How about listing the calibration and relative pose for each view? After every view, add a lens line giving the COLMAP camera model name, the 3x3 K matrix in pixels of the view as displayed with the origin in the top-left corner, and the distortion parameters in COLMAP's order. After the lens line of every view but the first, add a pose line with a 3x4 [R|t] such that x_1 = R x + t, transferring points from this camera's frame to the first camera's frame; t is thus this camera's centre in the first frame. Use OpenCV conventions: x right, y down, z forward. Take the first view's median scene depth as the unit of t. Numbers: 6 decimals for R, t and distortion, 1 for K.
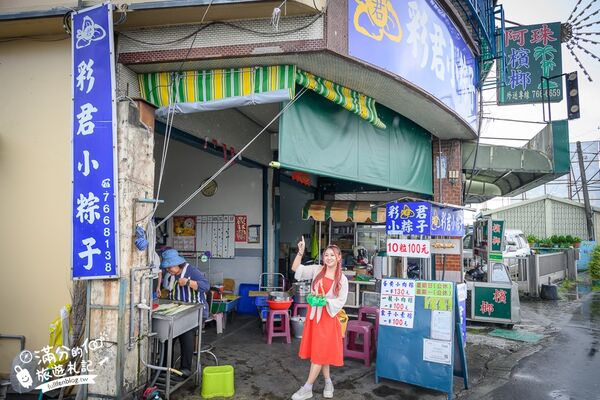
lens RADIAL K [[393.6, 0, 301.4], [0, 393.6, 202.2], [0, 0, 1]] dist [-0.003052, -0.000894]
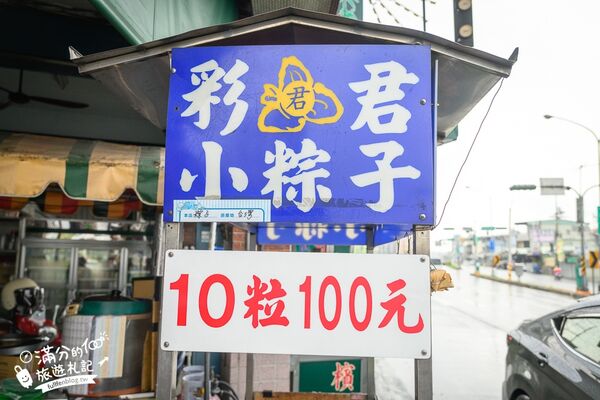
lens RADIAL K [[466.8, 0, 299.3], [0, 466.8, 205.0], [0, 0, 1]] dist [0.005024, 0.009727]
pose [[0.796709, 0.066776, 0.600663, 0.101727], [-0.048690, 0.997738, -0.046338, 0.057952], [-0.602398, 0.007672, 0.798159, 0.578850]]
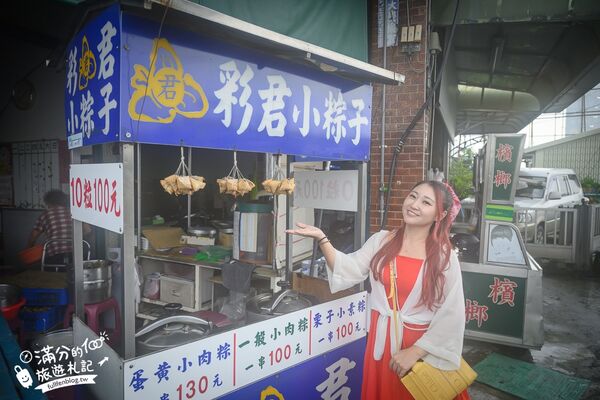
lens RADIAL K [[393.6, 0, 301.4], [0, 393.6, 202.2], [0, 0, 1]] dist [-0.003052, -0.000894]
pose [[0.994580, 0.002943, -0.103935, 0.308691], [0.011250, 0.990685, 0.135706, 0.059272], [0.103366, -0.136140, 0.985282, 0.510800]]
